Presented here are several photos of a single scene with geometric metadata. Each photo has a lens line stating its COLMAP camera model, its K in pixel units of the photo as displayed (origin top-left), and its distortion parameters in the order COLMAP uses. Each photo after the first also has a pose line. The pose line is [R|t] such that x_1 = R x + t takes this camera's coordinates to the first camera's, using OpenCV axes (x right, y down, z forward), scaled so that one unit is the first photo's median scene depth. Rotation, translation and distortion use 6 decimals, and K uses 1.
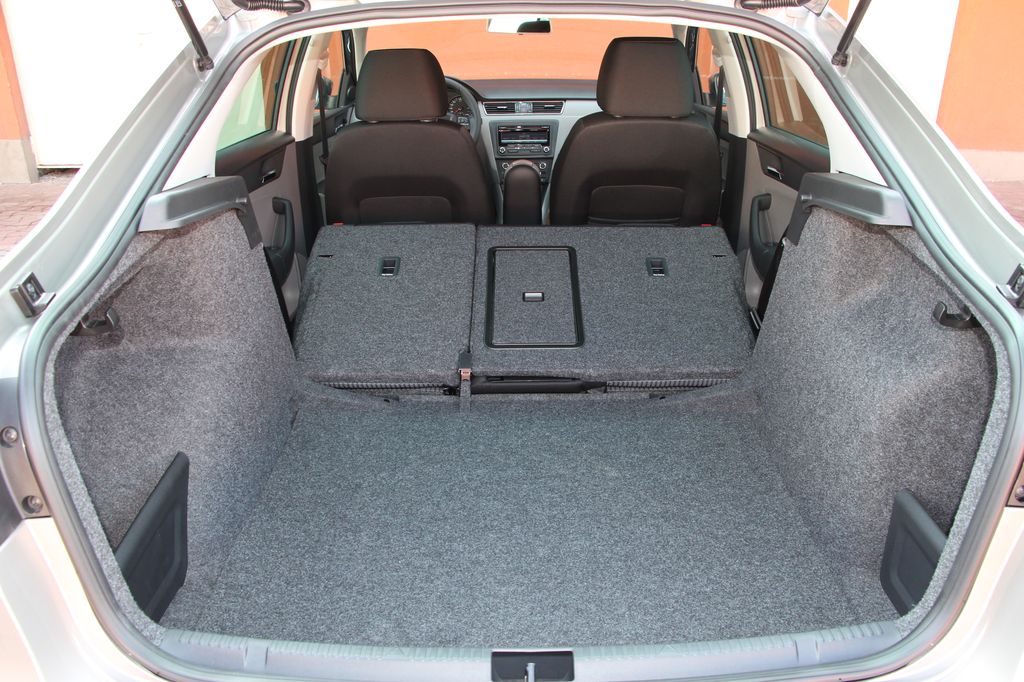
lens RADIAL K [[836.9, 0, 524.5], [0, 836.9, 343.2], [0, 0, 1]] dist [-0.186498, 0.154559]
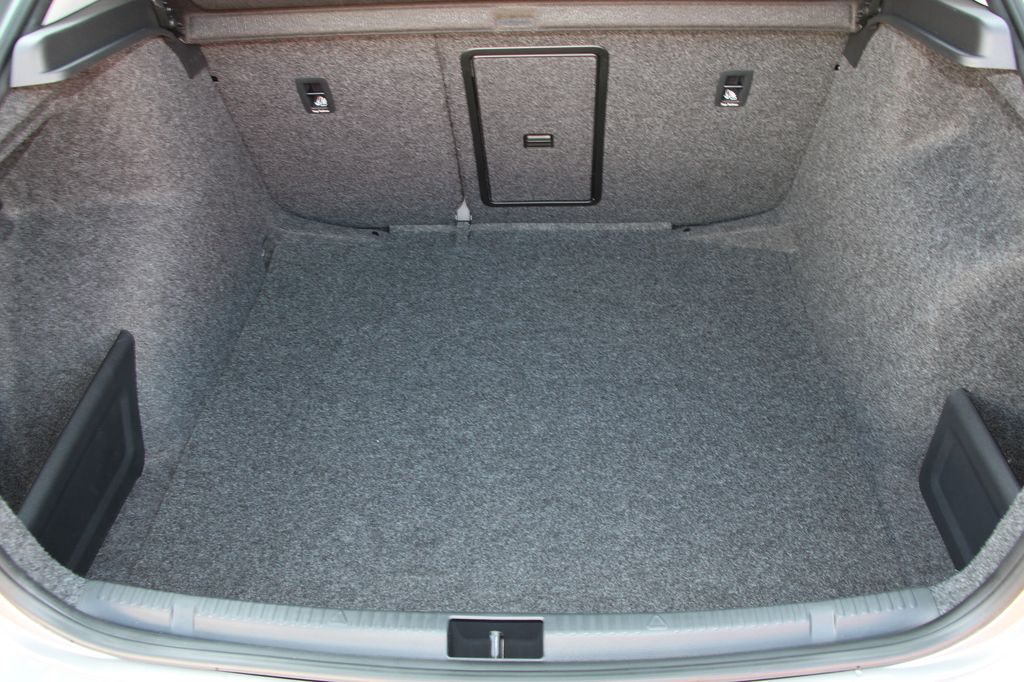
lens RADIAL K [[836.9, 0, 524.5], [0, 836.9, 343.2], [0, 0, 1]] dist [-0.186498, 0.154559]
pose [[0.998947, 0.005785, -0.045520, 0.050888], [0.007158, 0.960235, 0.279101, -0.092306], [0.045324, -0.279133, 0.959182, 0.173478]]
